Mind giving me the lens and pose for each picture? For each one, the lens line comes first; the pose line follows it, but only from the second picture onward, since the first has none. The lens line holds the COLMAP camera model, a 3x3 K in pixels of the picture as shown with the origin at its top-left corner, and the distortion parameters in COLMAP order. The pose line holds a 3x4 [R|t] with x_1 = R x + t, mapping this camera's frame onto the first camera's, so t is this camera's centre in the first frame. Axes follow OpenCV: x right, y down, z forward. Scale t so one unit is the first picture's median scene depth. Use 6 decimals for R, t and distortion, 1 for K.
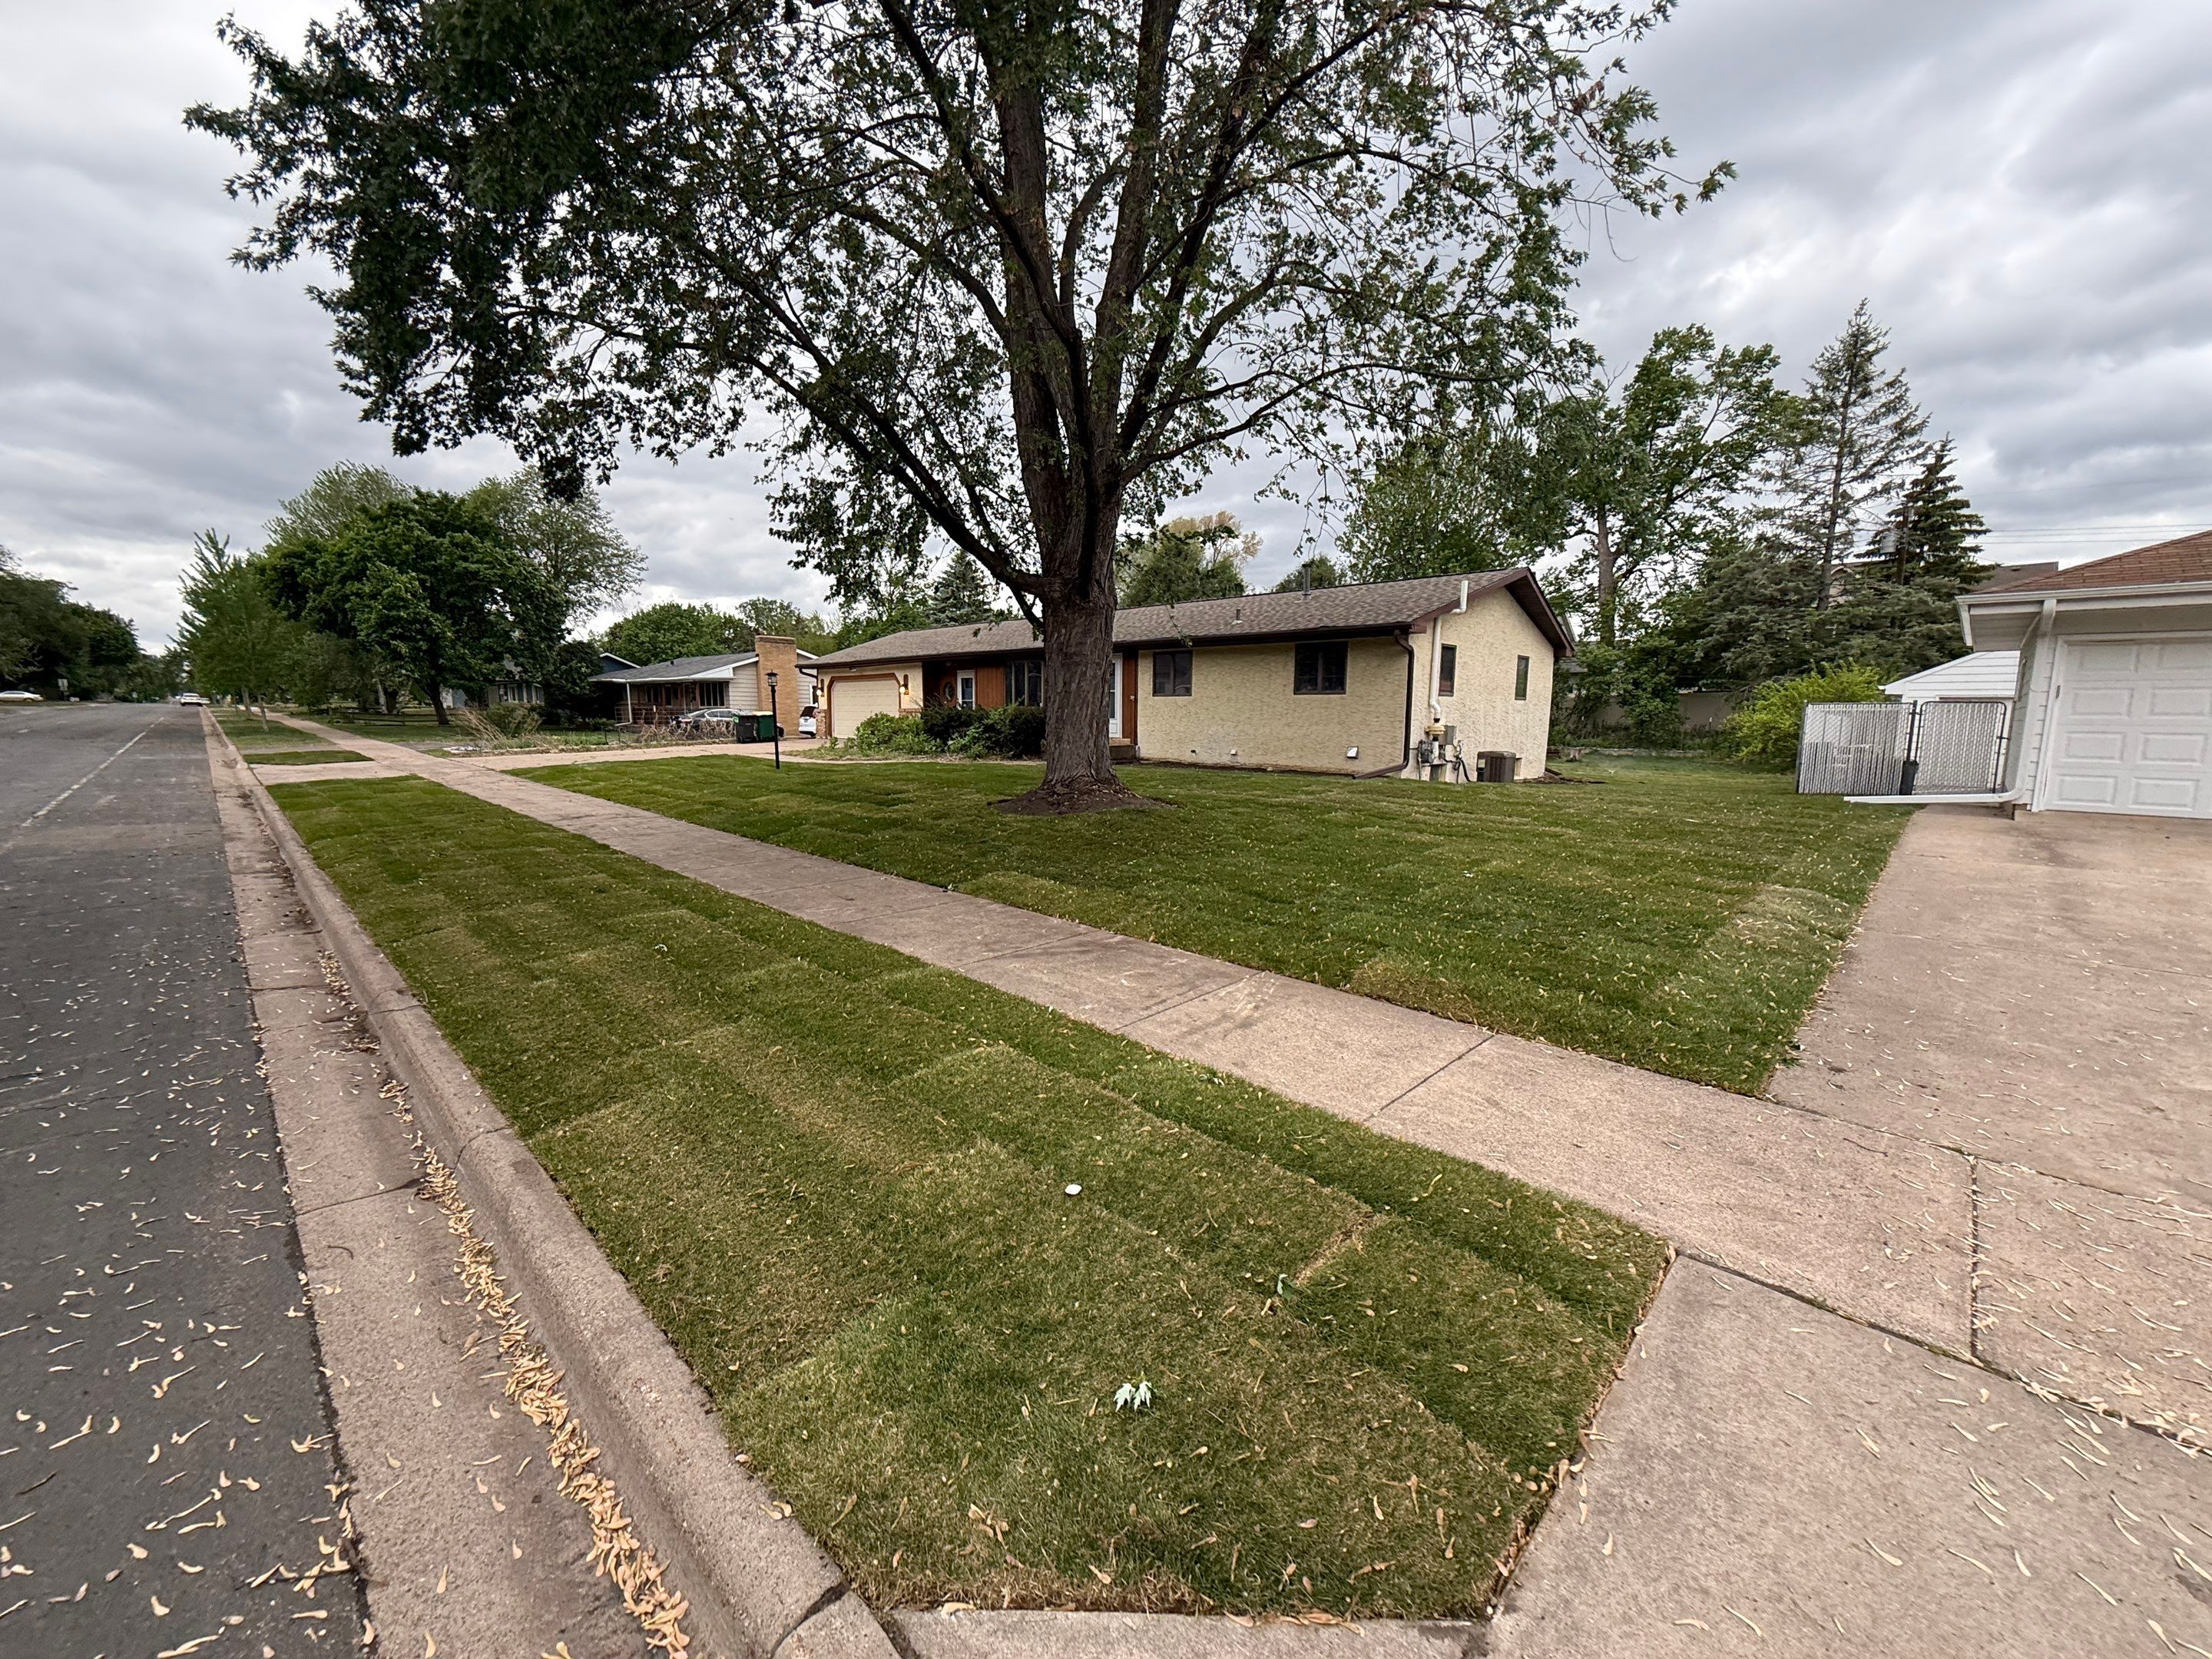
lens RADIAL K [[873.3, 0, 1105.7], [0, 873.3, 834.5], [0, 0, 1]] dist [-0.012362, 0.009327]
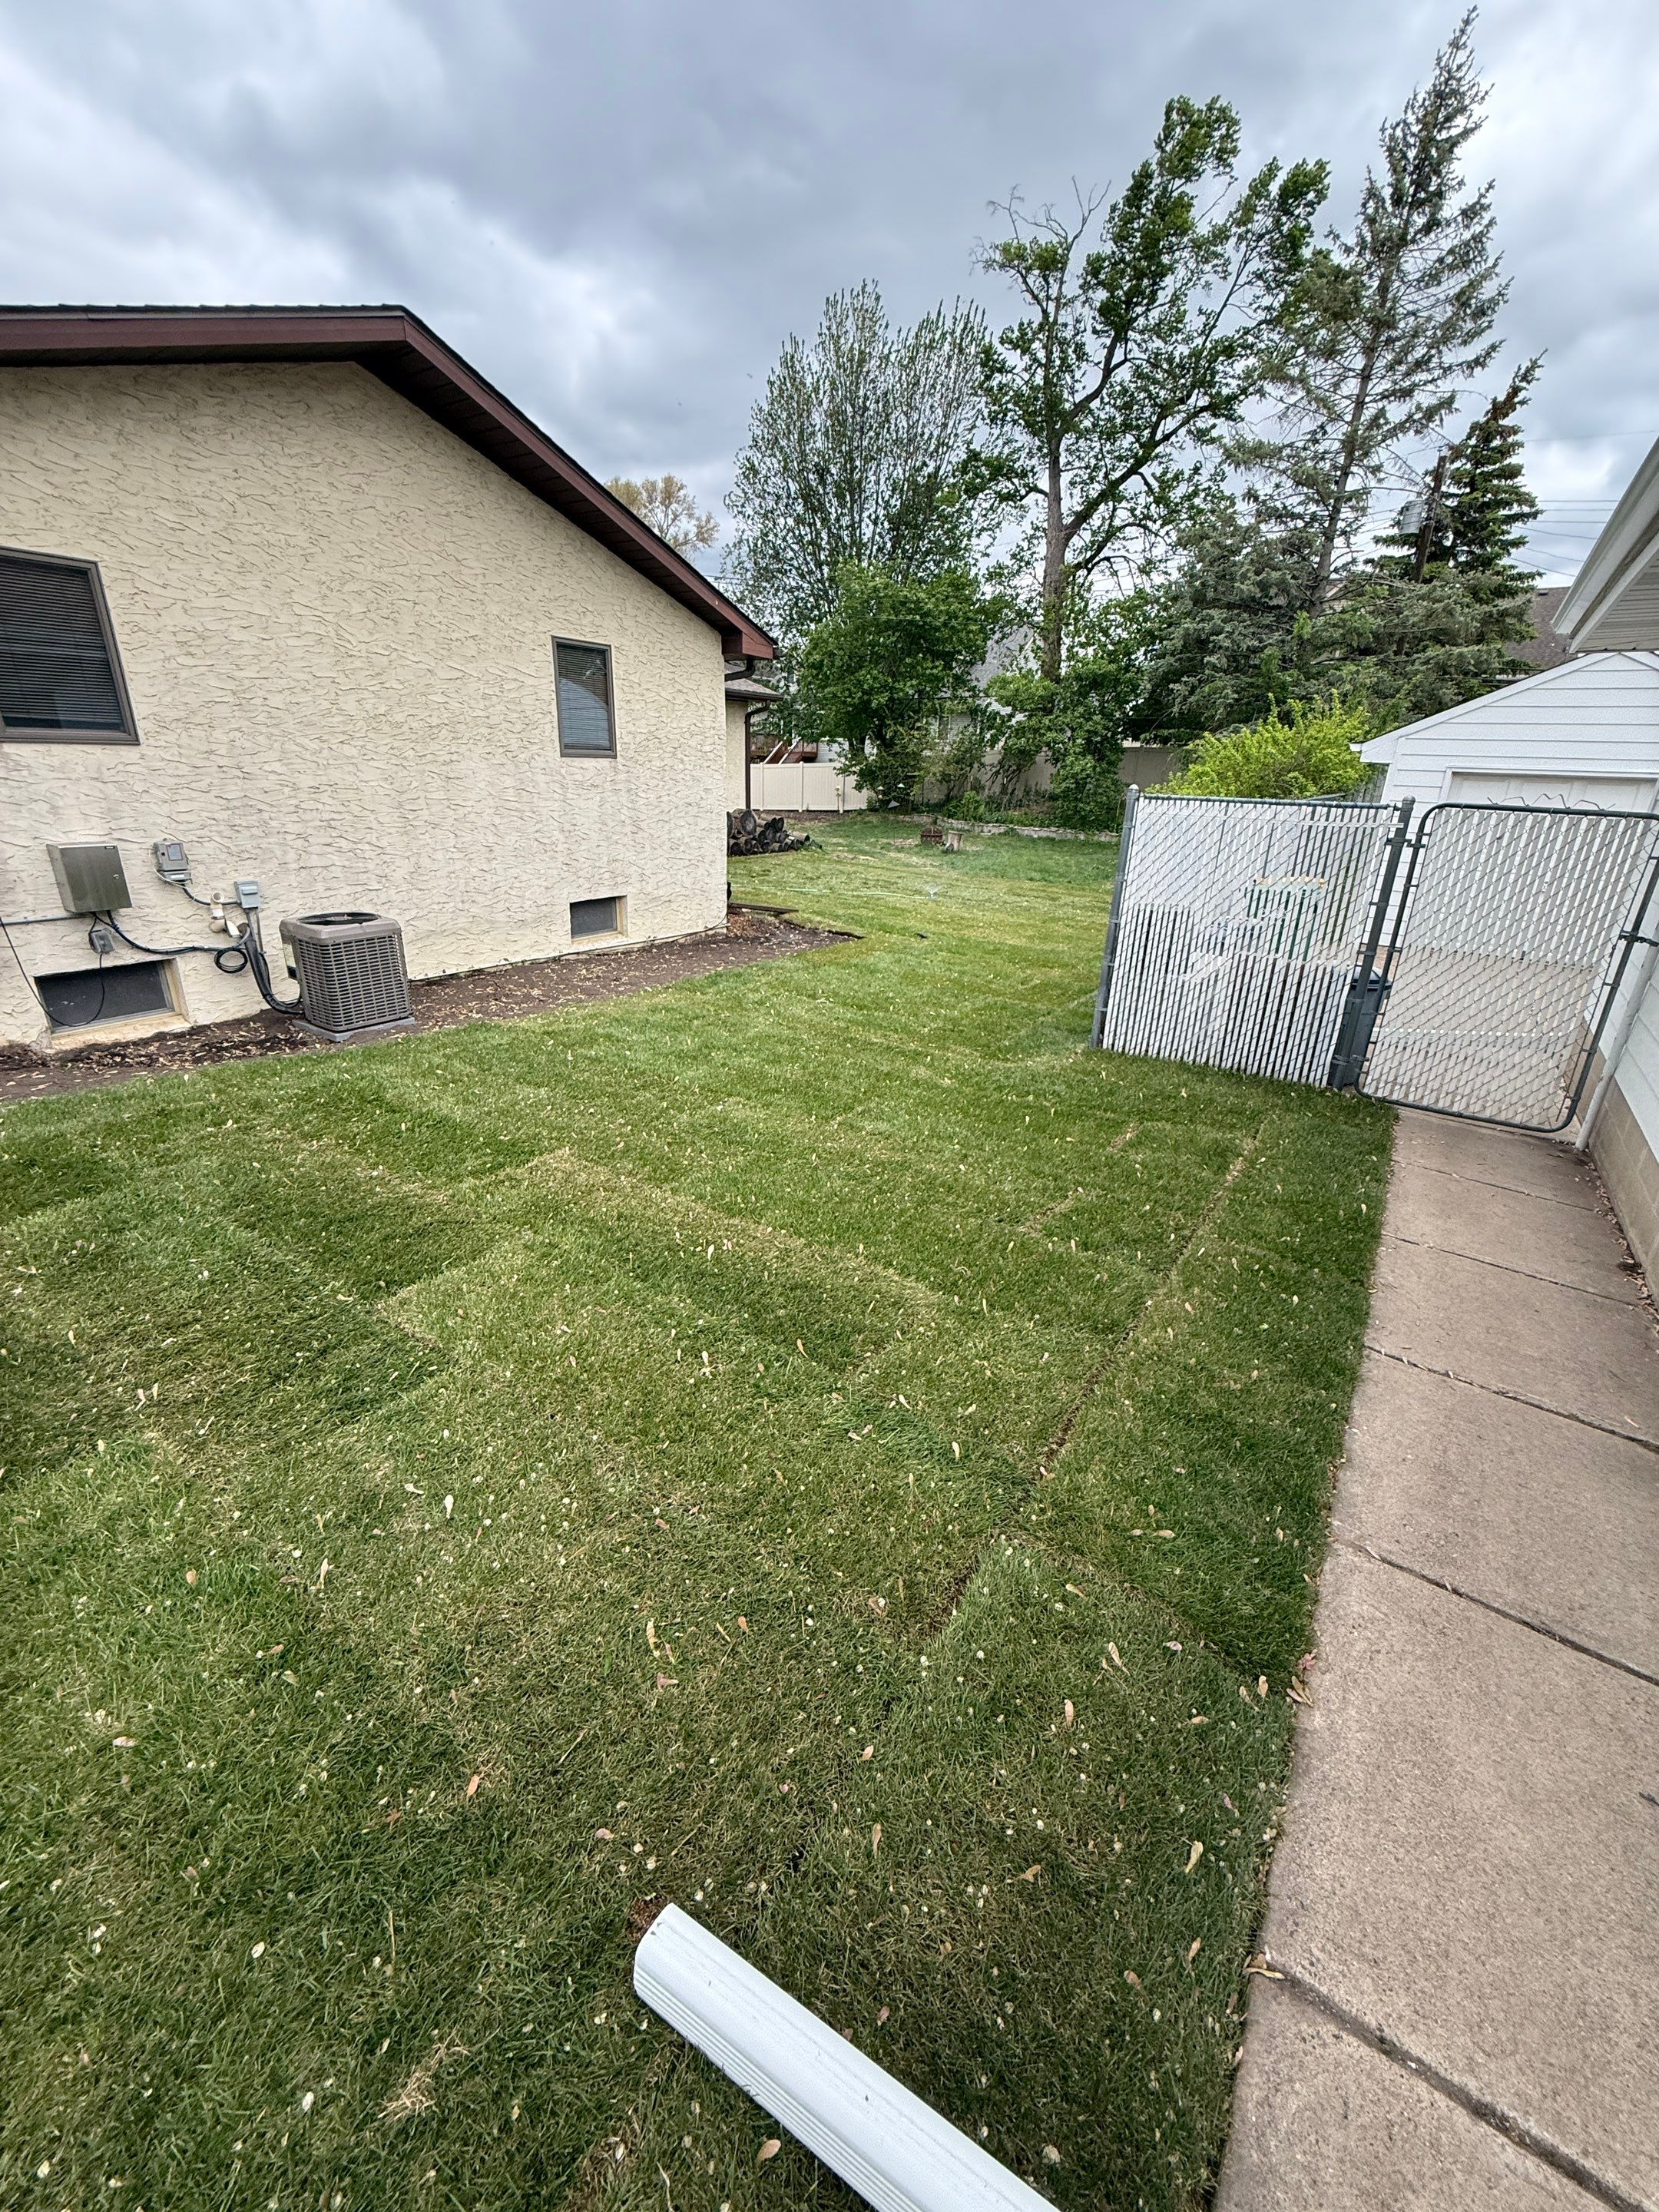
lens RADIAL K [[862.6, 0, 838.1], [0, 862.6, 1108.7], [0, 0, 1]] dist [-0.001475, 0.015360]
pose [[0.979938, -0.050653, 0.192757, 0.311419], [0.000973, 0.968368, 0.249525, -0.058186], [-0.199299, -0.244332, 0.948990, 0.337106]]
